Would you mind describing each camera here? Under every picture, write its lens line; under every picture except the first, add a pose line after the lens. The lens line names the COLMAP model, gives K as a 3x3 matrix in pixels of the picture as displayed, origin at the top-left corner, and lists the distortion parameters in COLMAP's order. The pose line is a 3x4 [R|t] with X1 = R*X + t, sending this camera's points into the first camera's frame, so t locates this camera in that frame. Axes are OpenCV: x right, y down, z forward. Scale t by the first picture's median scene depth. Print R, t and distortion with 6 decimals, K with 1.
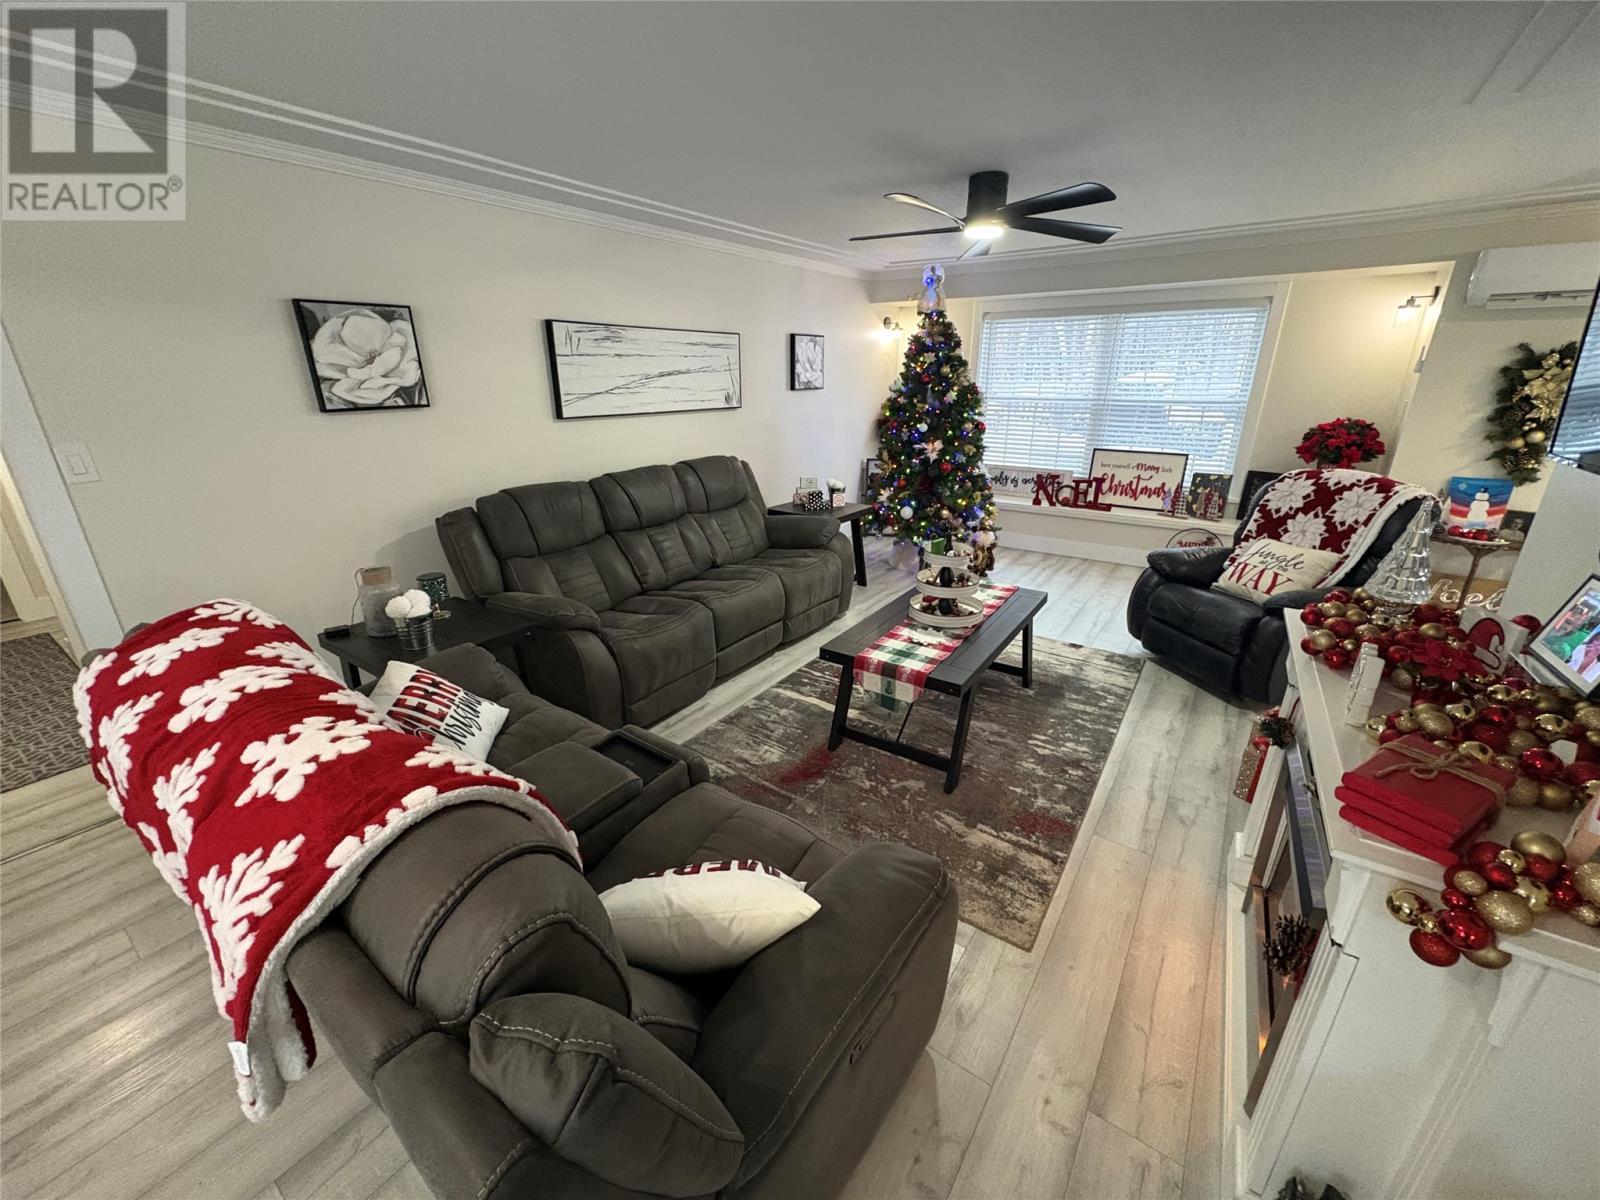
lens RADIAL K [[637.6, 0, 797.0], [0, 637.6, 599.6], [0, 0, 1]] dist [0.000251, 0.000196]
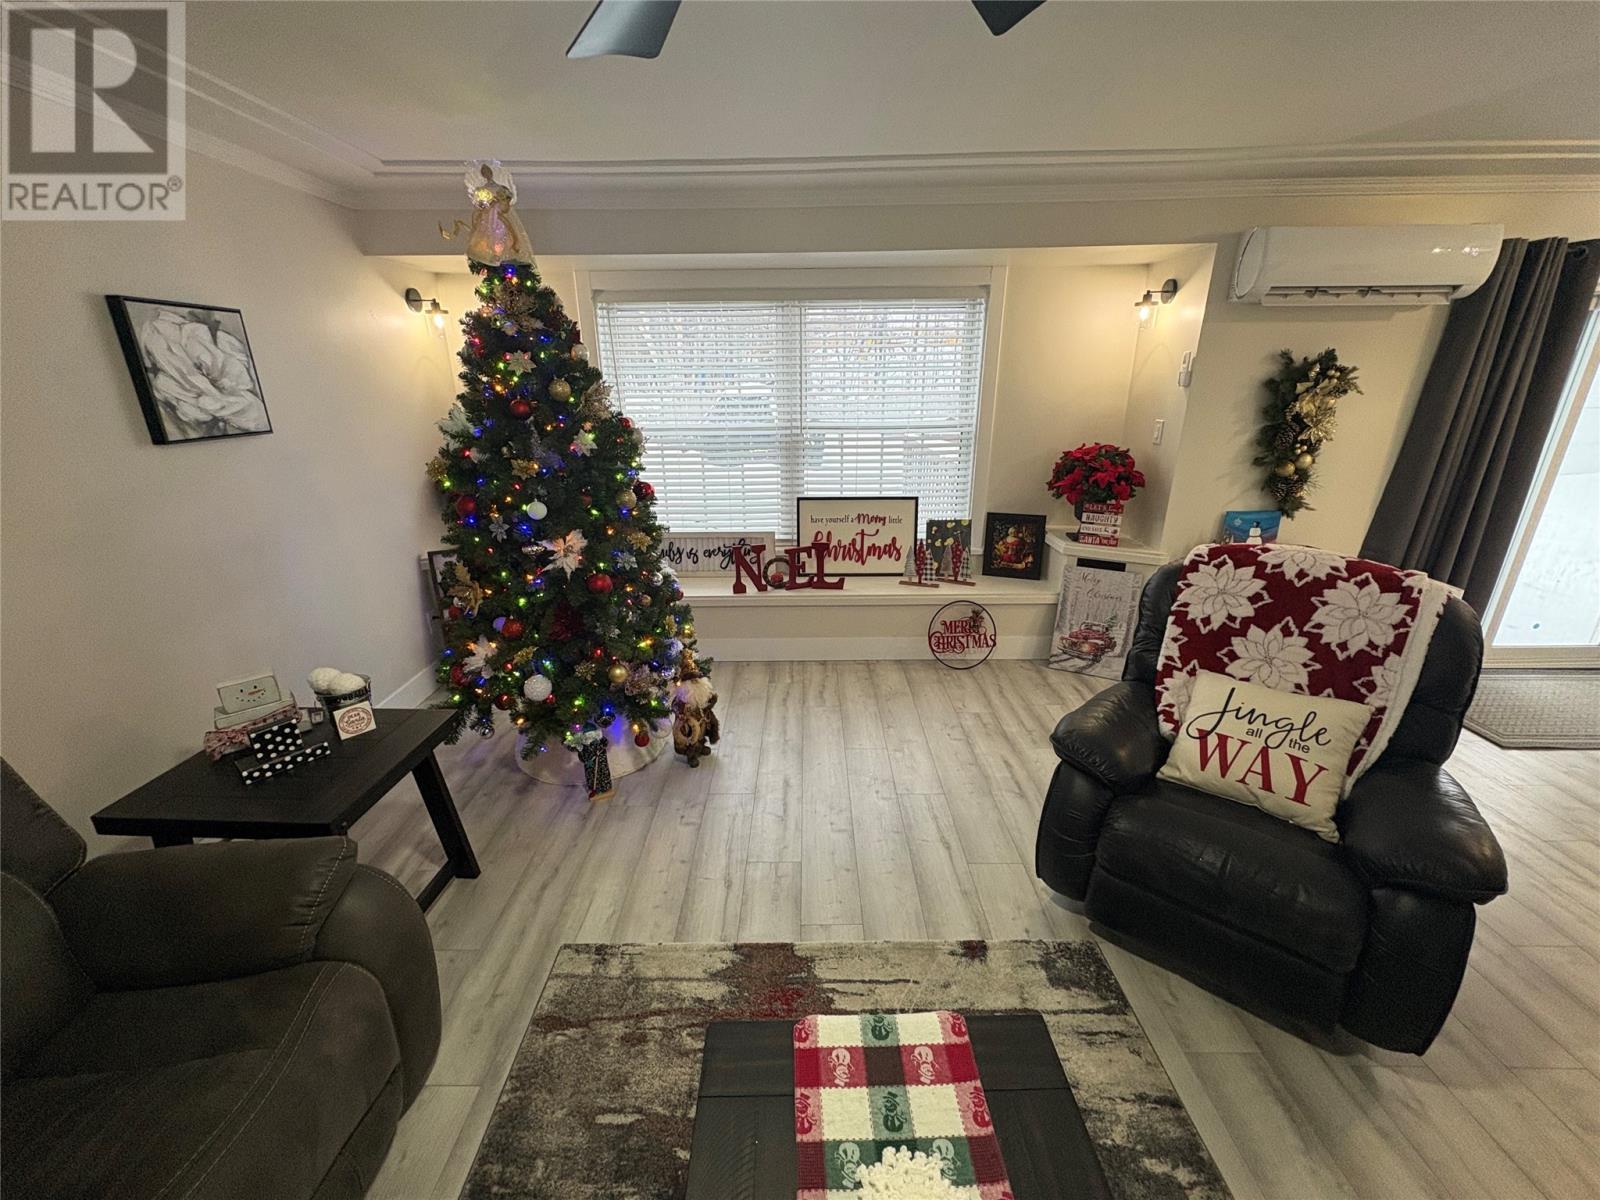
lens RADIAL K [[637.6, 0, 798.8], [0, 637.6, 596.3], [0, 0, 1]] dist [0.000251, 0.000196]
pose [[0.819521, -0.189370, 0.540855, 0.093306], [0.199186, 0.979104, 0.041001, -0.196194], [-0.537318, 0.074129, 0.840116, 0.525633]]
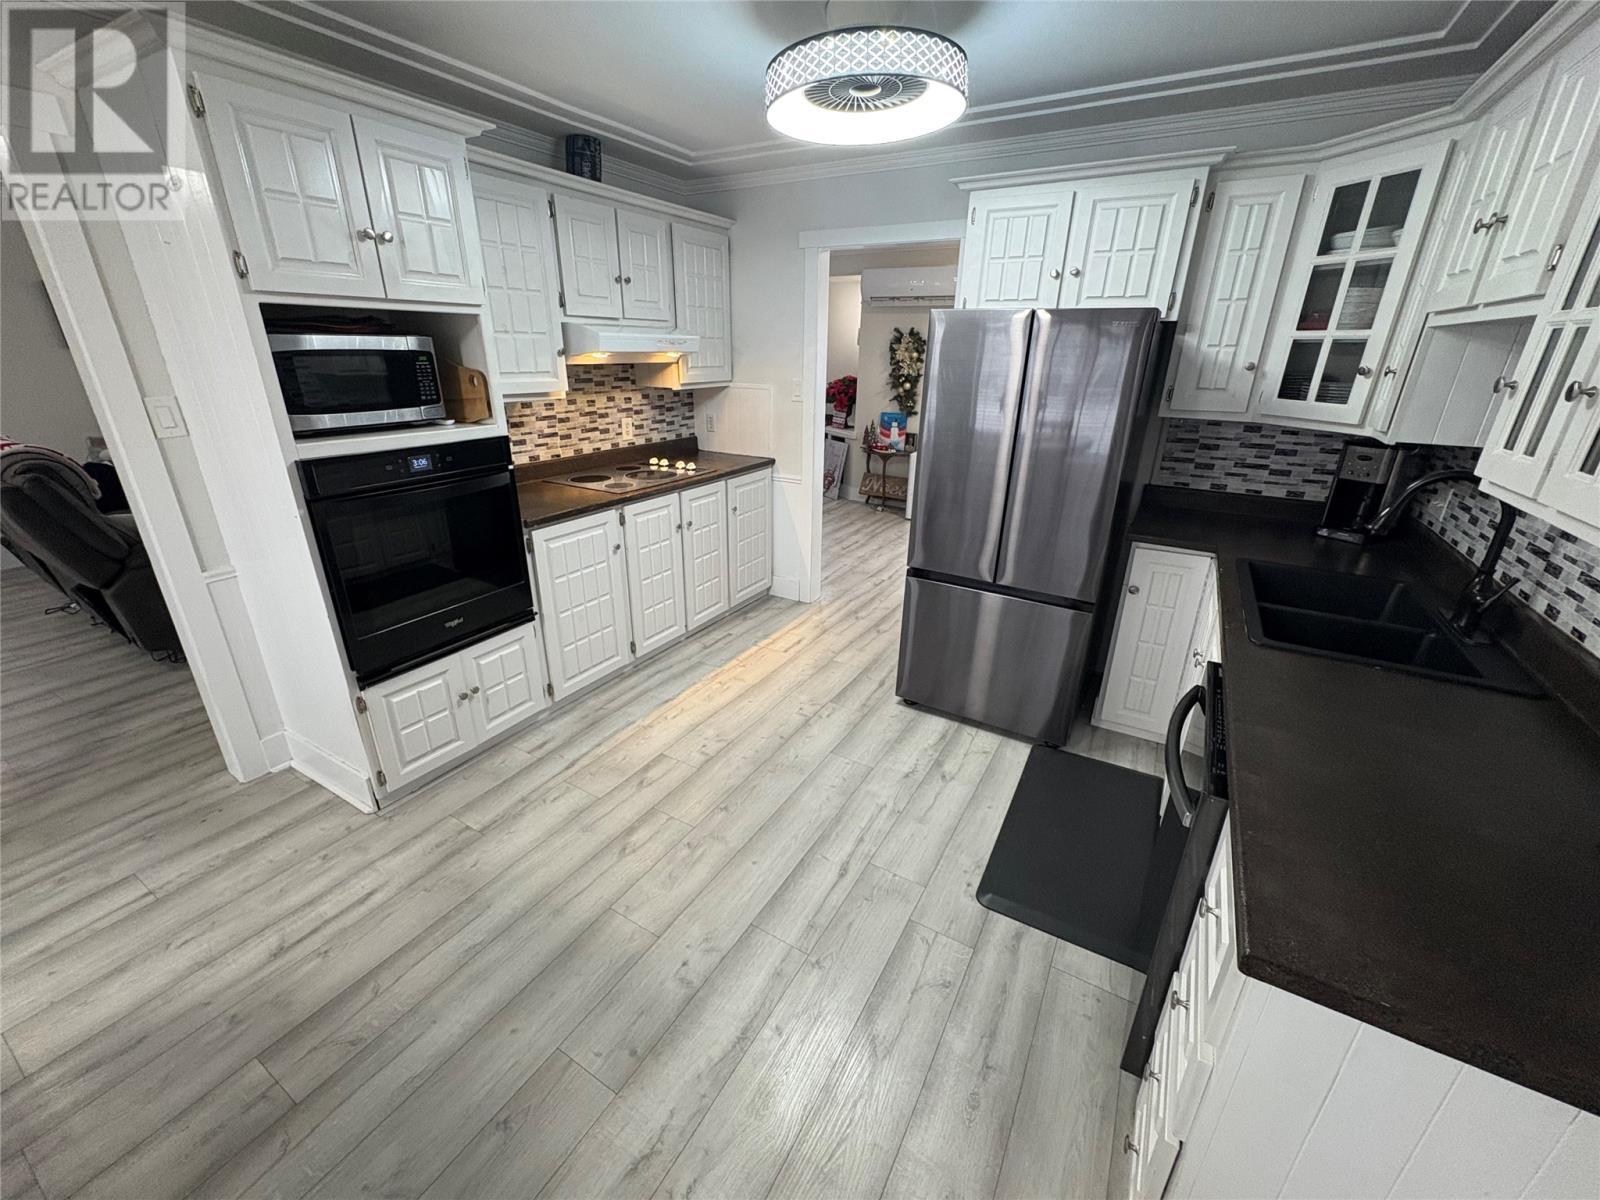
lens RADIAL K [[637.6, 0, 798.5], [0, 637.6, 597.7], [0, 0, 1]] dist [0.000251, 0.000196]
pose [[0.995718, -0.011820, 0.091680, 0.573141], [0.008807, 0.999410, 0.033198, 0.184188], [-0.092018, -0.032249, 0.995235, -0.495791]]
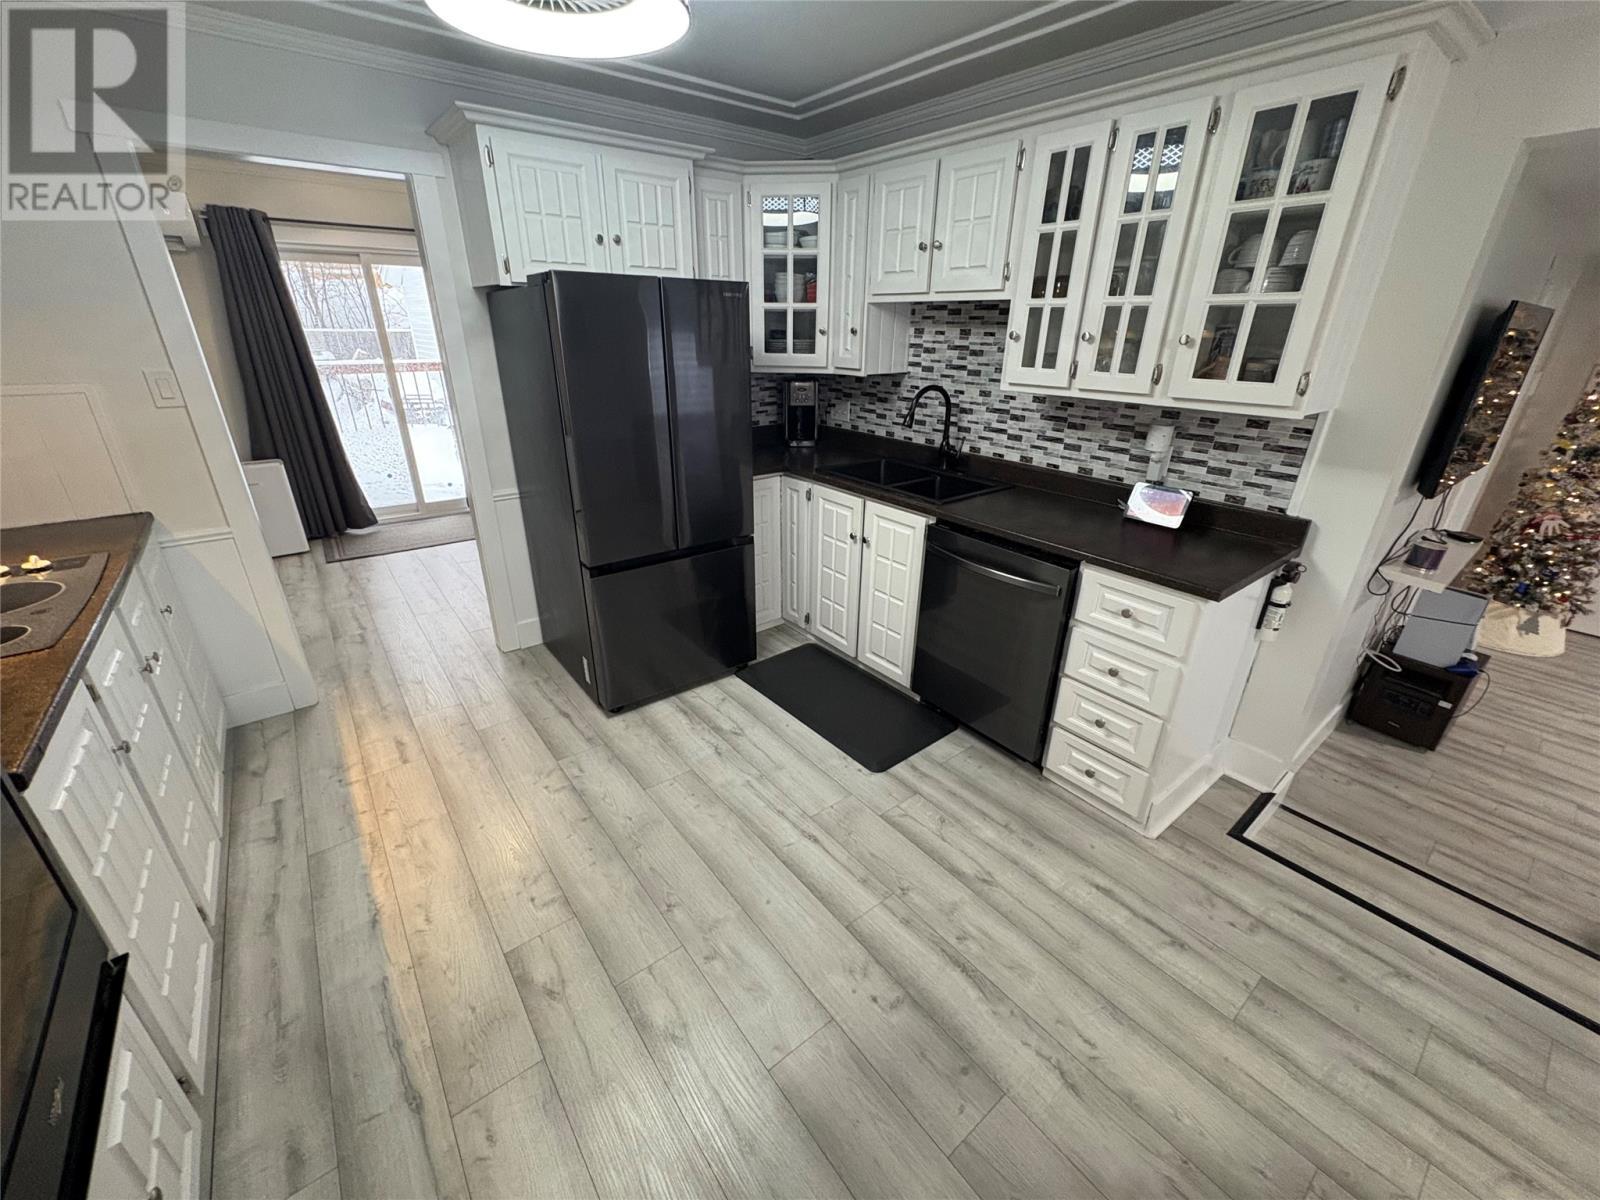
lens RADIAL K [[637.6, 0, 798.1], [0, 637.6, 598.4], [0, 0, 1]] dist [0.000251, 0.000196]
pose [[0.281122, -0.371057, 0.885035, 0.306804], [0.312684, 0.907317, 0.281078, 0.105669], [-0.907303, 0.197719, 0.371090, -0.261295]]
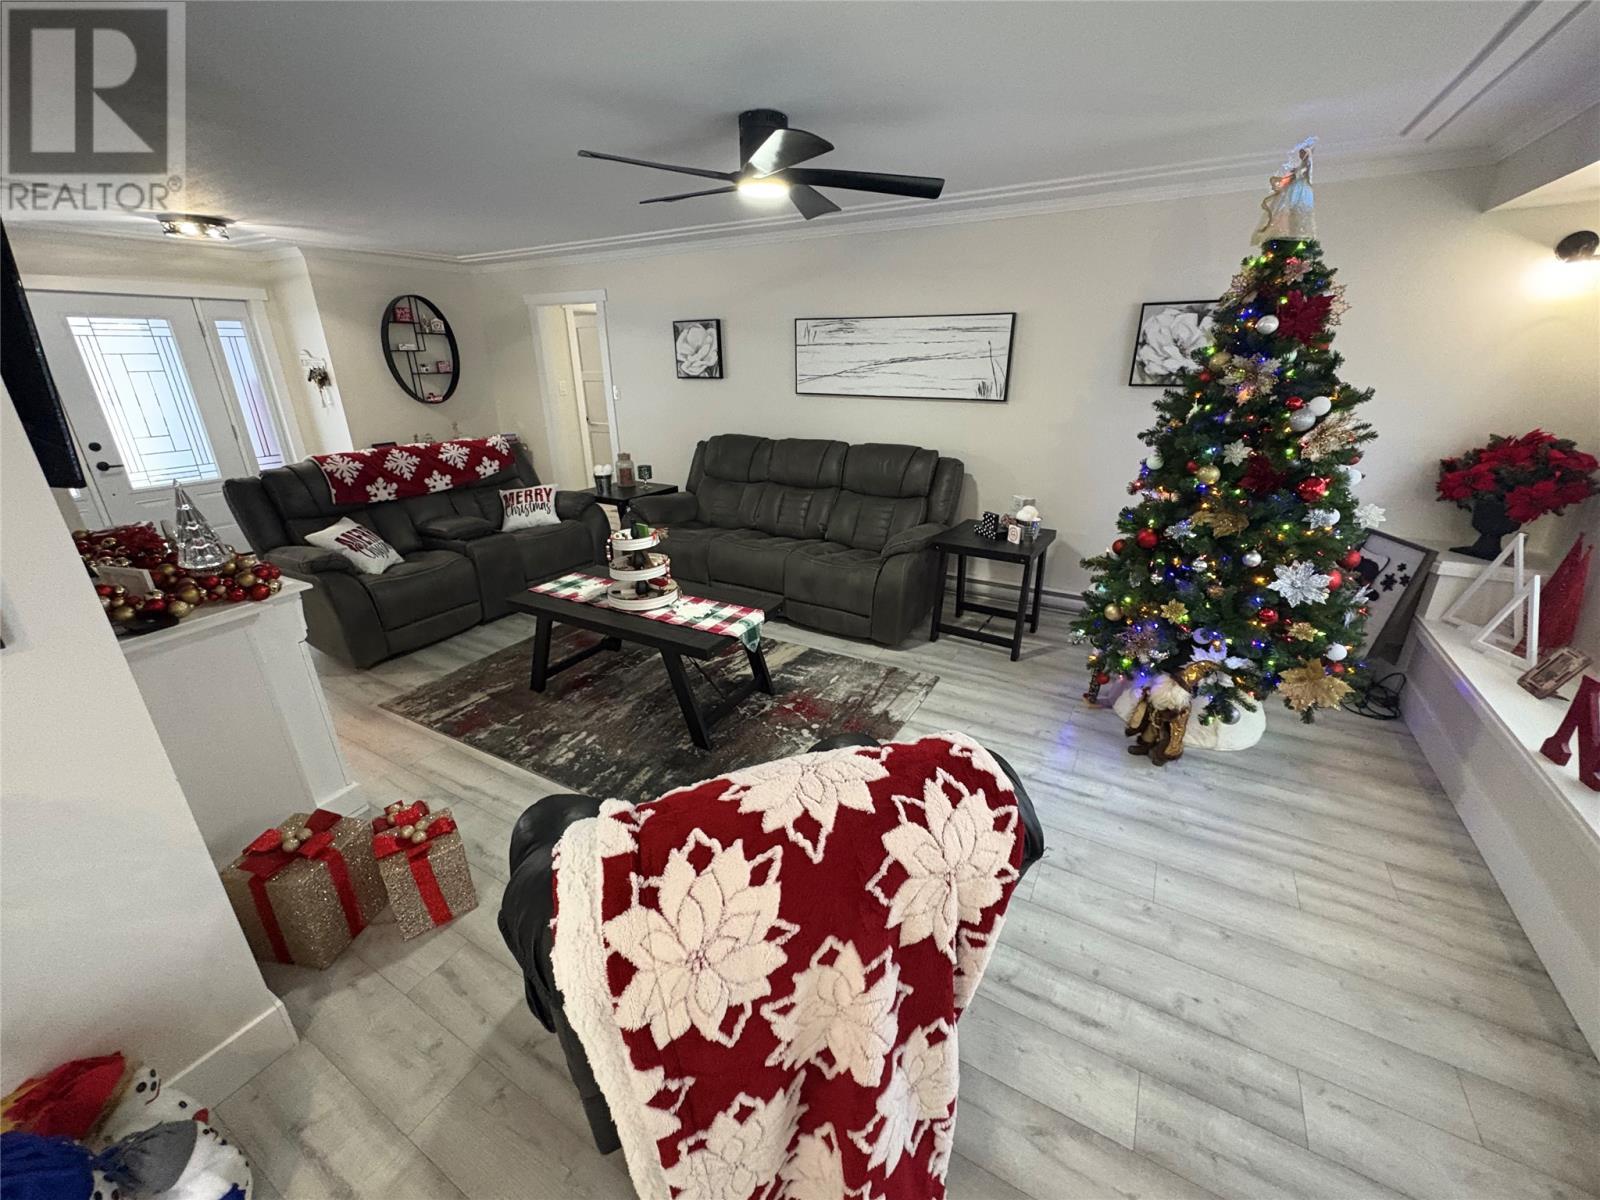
lens RADIAL K [[637.6, 0, 795.0], [0, 637.6, 596.6], [0, 0, 1]] dist [0.000251, 0.000196]
pose [[0.088869, 0.361939, -0.927956, 0.770450], [-0.330094, 0.889696, 0.315403, -0.246070], [0.939755, 0.278283, 0.198540, 0.644628]]
